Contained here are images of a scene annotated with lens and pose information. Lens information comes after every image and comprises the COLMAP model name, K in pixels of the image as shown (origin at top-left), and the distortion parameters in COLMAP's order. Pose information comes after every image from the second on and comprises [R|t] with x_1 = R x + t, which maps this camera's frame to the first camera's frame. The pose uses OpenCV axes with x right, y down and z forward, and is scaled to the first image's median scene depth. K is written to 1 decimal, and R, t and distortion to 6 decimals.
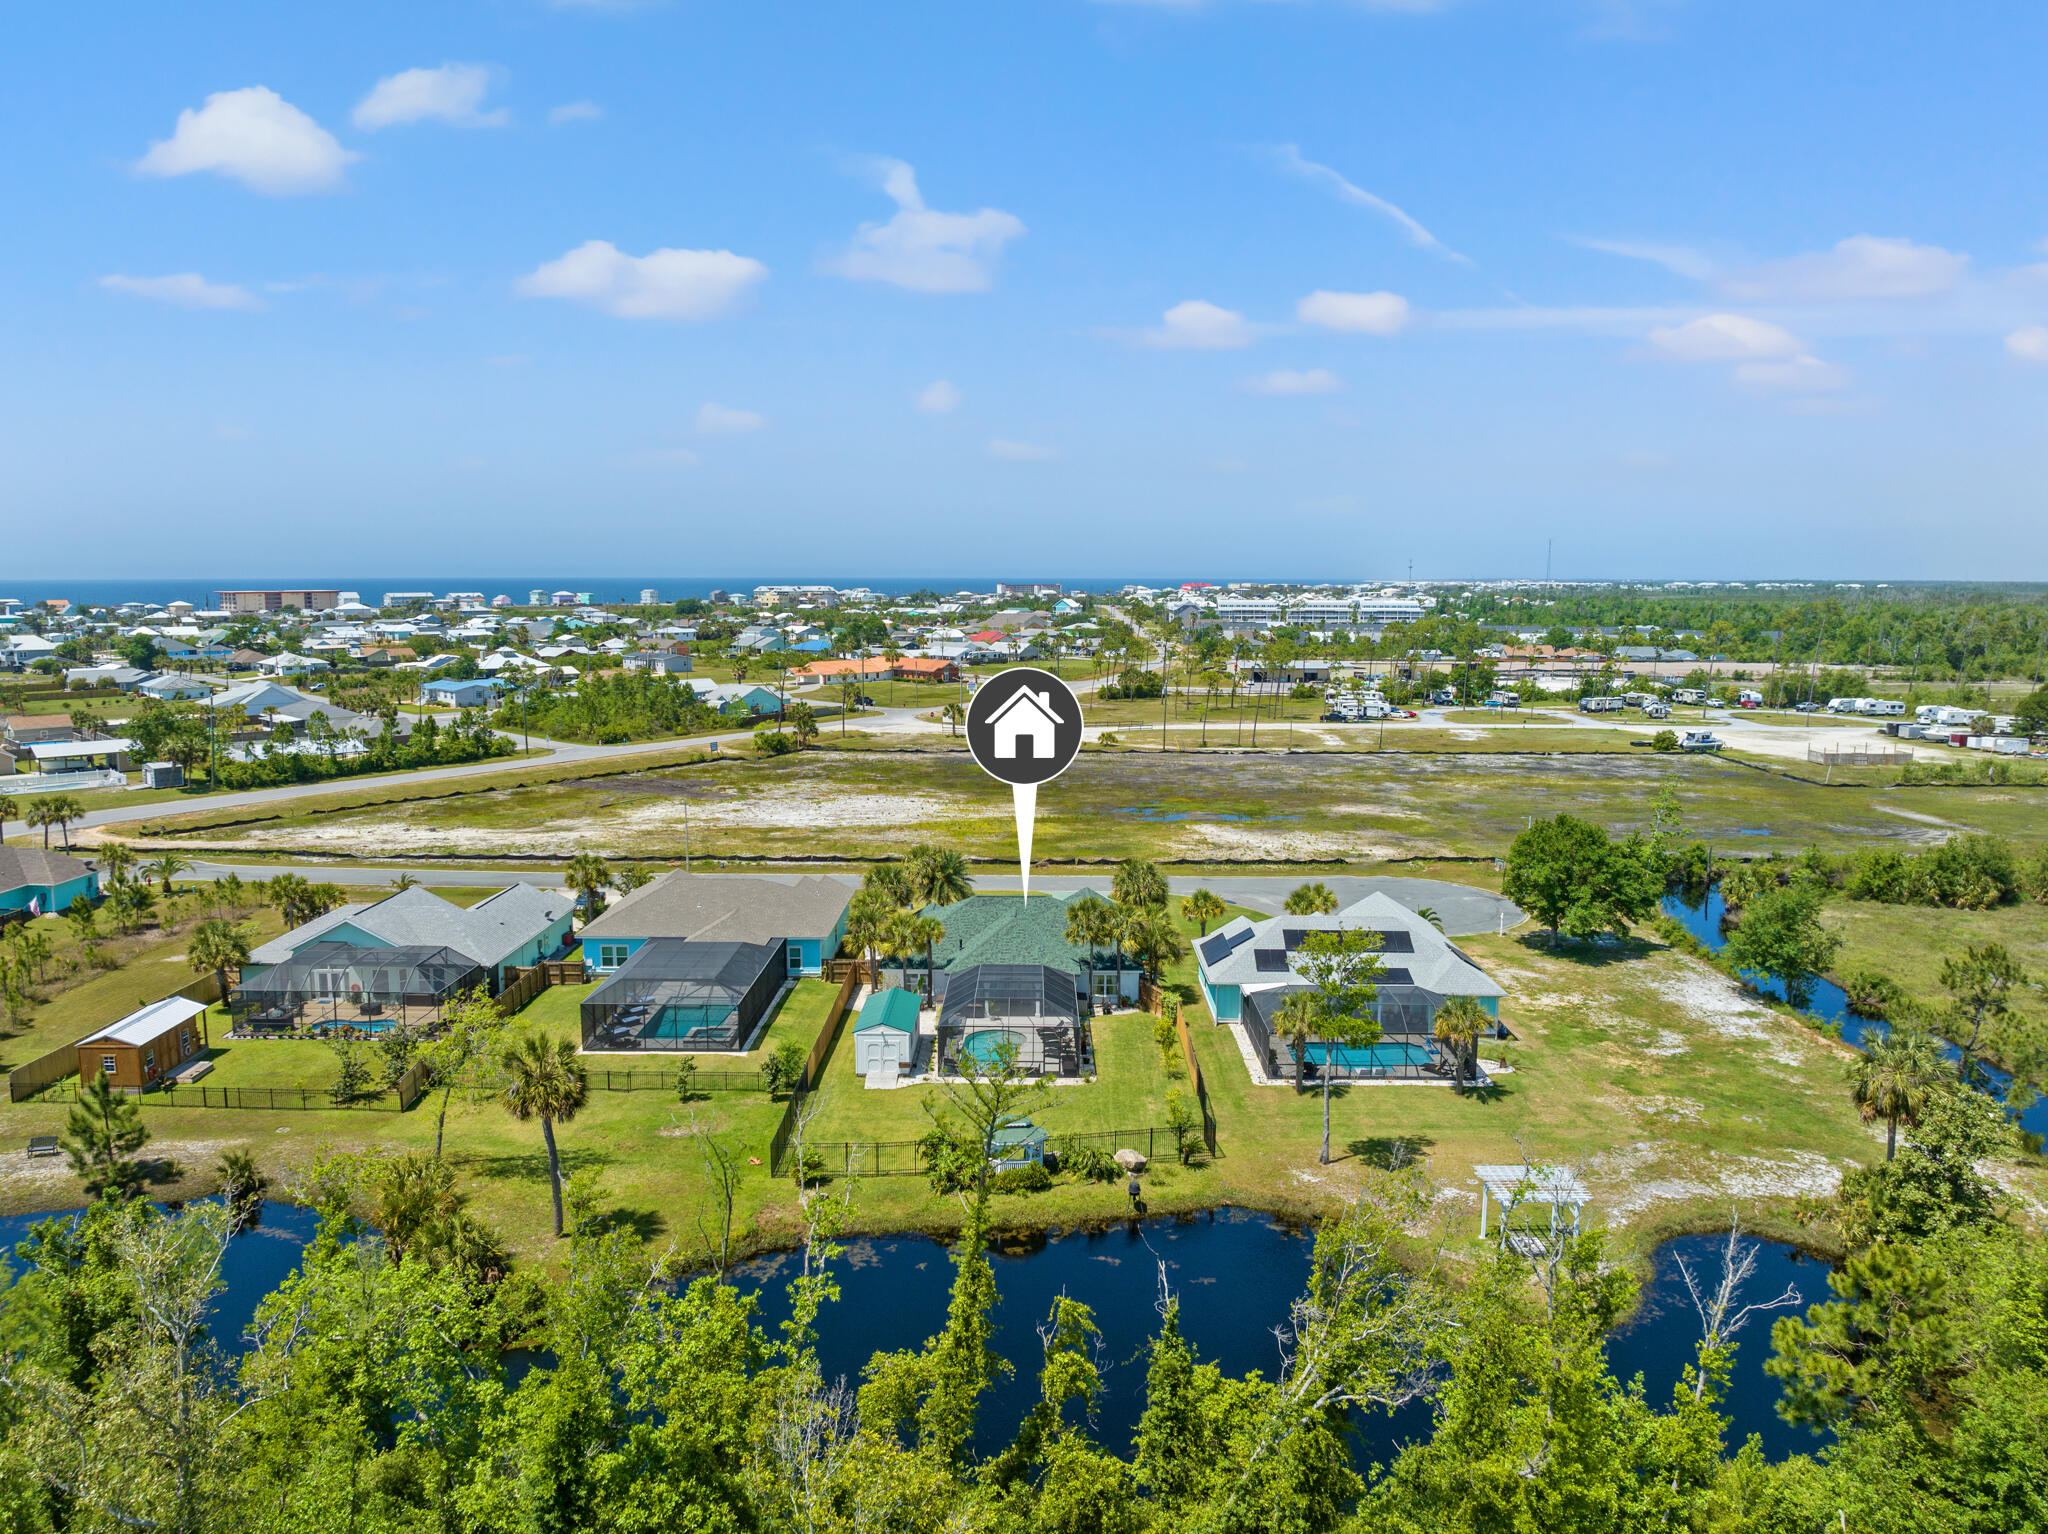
lens RADIAL K [[1446.8, 0, 1024.0], [0, 1446.8, 767.0], [0, 0, 1]] dist [-0.040007, -0.003261]
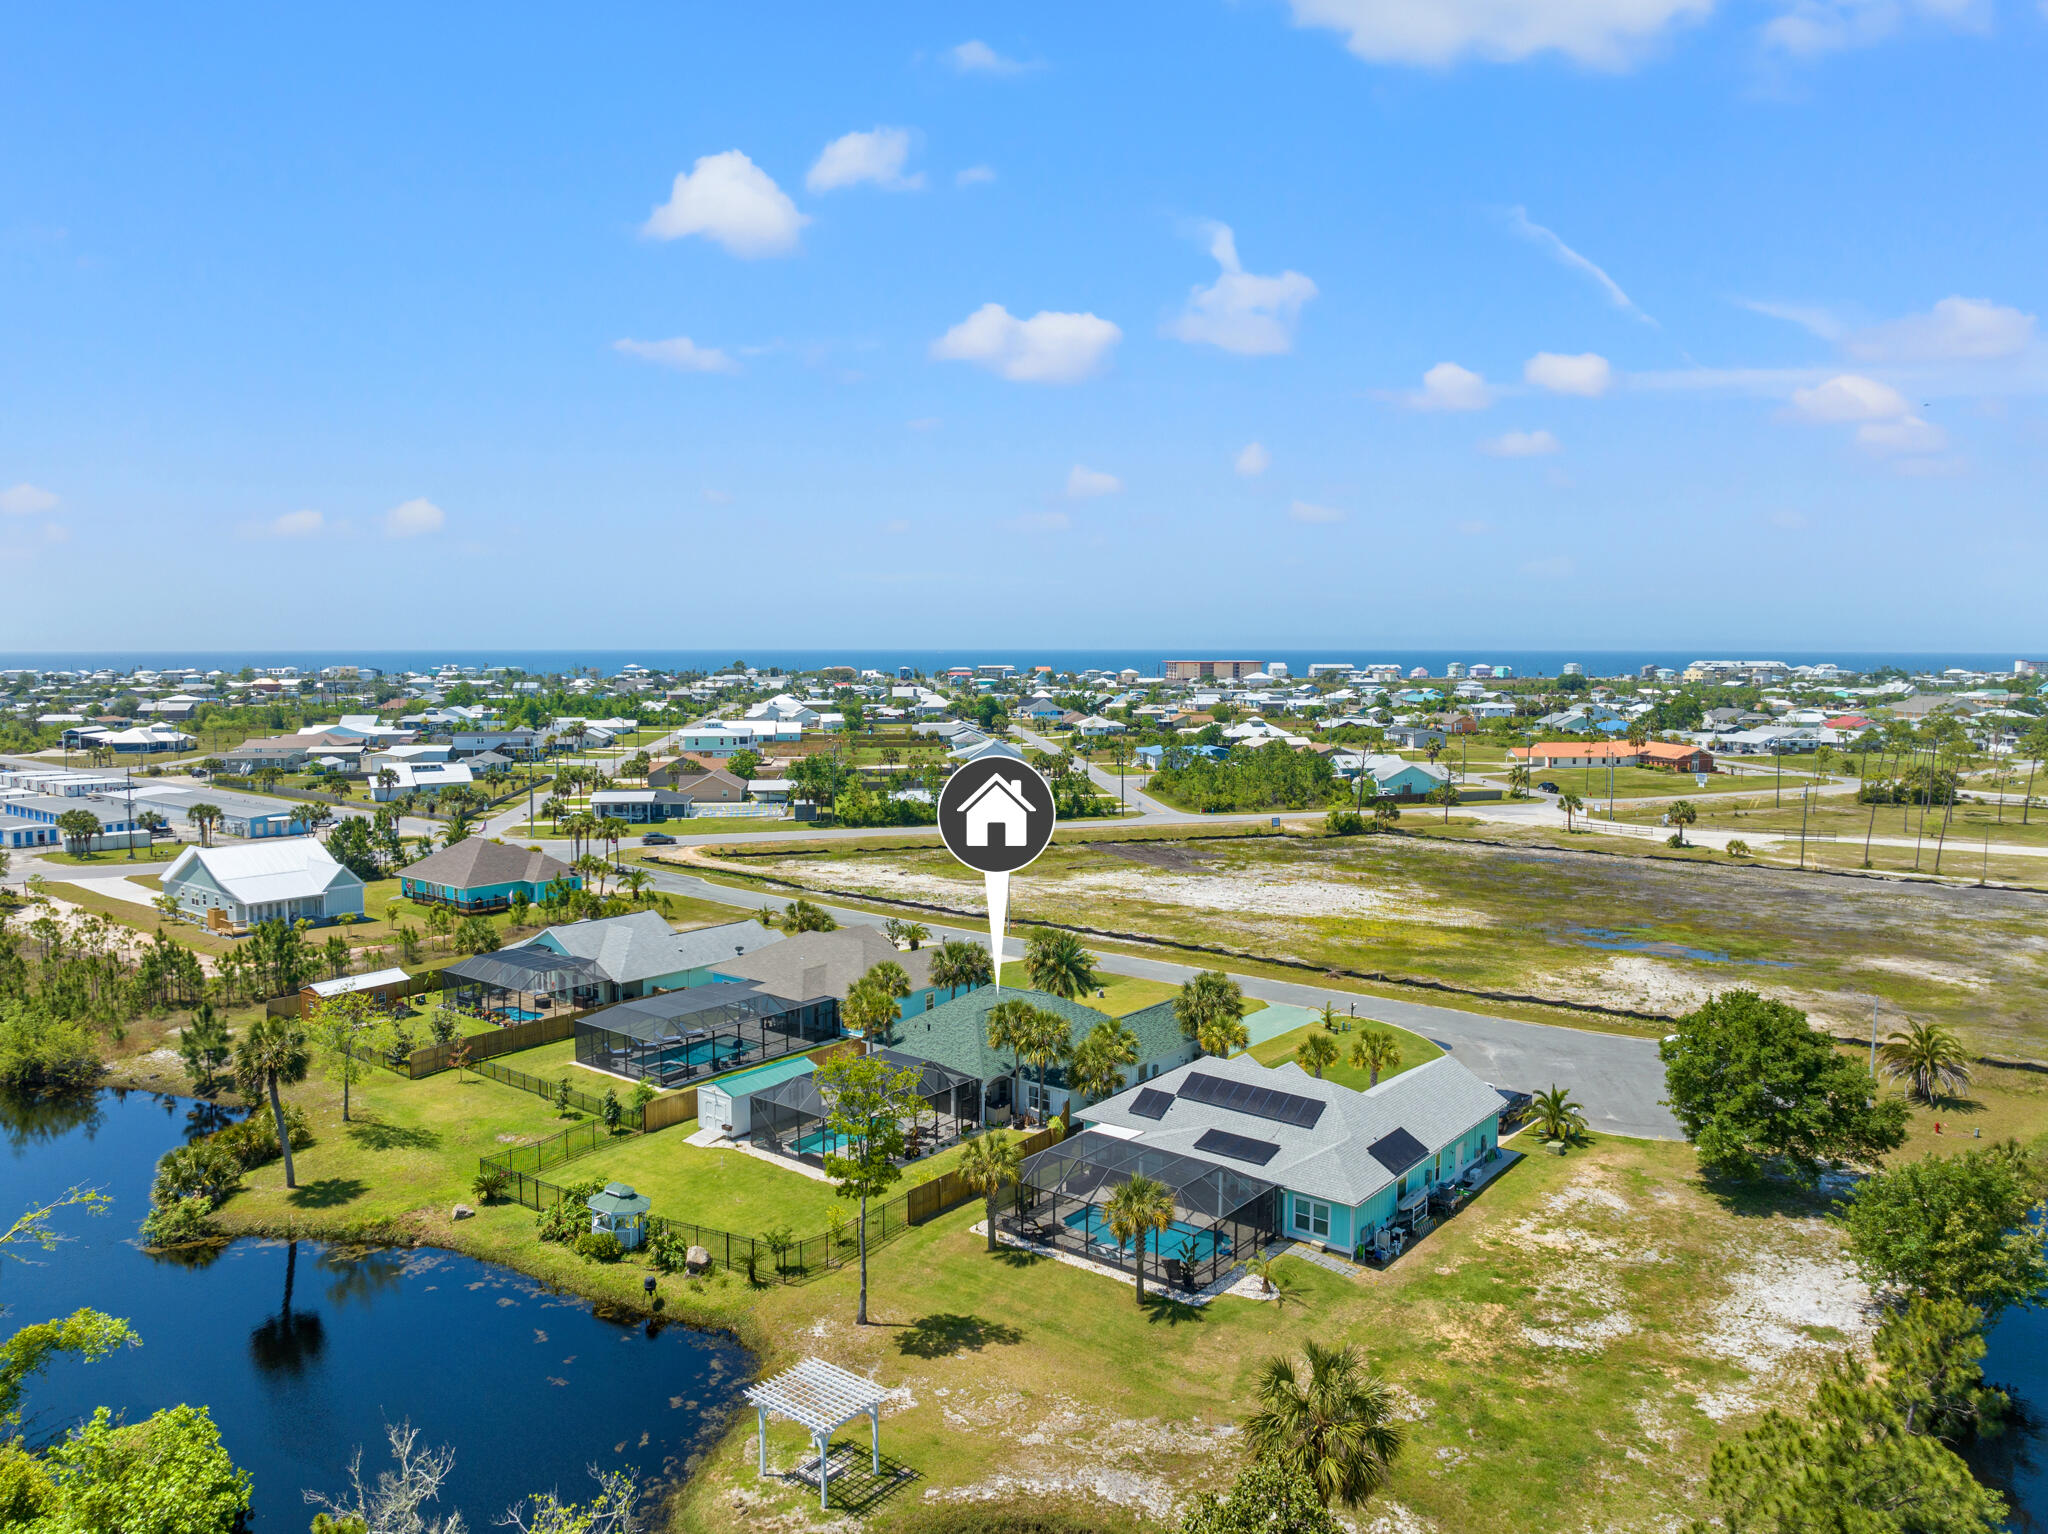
lens RADIAL K [[1446.8, 0, 1024.0], [0, 1446.8, 767.0], [0, 0, 1]] dist [-0.040007, -0.003261]
pose [[0.787844, 0.049994, -0.613843, 0.633415], [-0.080331, 0.996527, -0.021941, -0.039941], [0.610614, 0.066597, 0.789123, 0.271712]]
